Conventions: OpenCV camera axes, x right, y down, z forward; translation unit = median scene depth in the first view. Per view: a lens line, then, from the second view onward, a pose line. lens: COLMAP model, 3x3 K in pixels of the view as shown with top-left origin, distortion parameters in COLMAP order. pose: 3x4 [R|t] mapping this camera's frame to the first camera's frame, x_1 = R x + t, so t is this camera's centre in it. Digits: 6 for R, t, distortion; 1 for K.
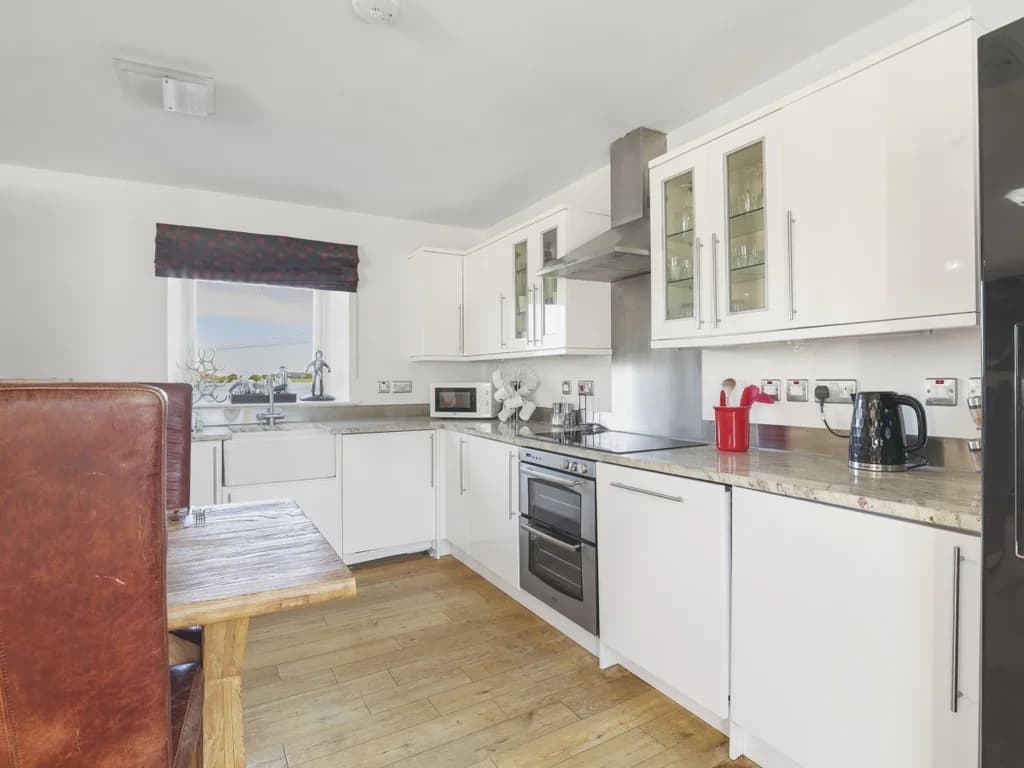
lens RADIAL K [[517.8, 0, 508.4], [0, 517.8, 380.5], [0, 0, 1]] dist [-0.036212, 0.005348]
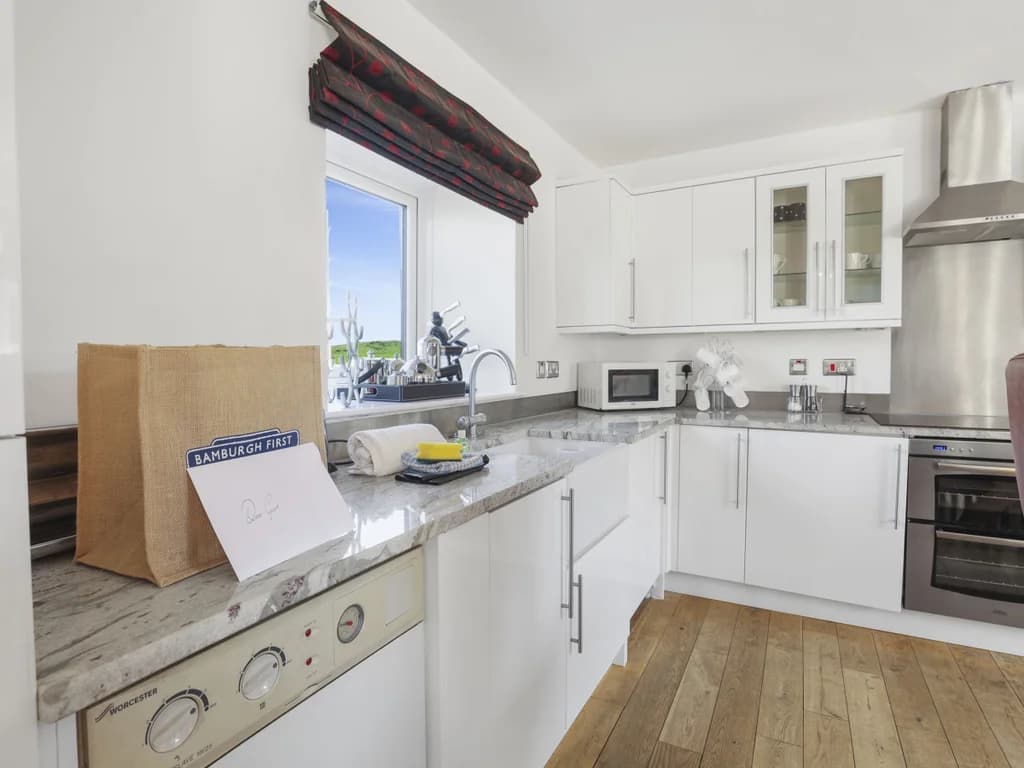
lens RADIAL K [[517.8, 0, 508.4], [0, 517.8, 380.5], [0, 0, 1]] dist [-0.036212, 0.005348]
pose [[0.864183, -0.018807, 0.502826, -0.747232], [0.005996, 0.999615, 0.027083, 0.010028], [-0.503142, -0.020390, 0.863963, 0.512556]]
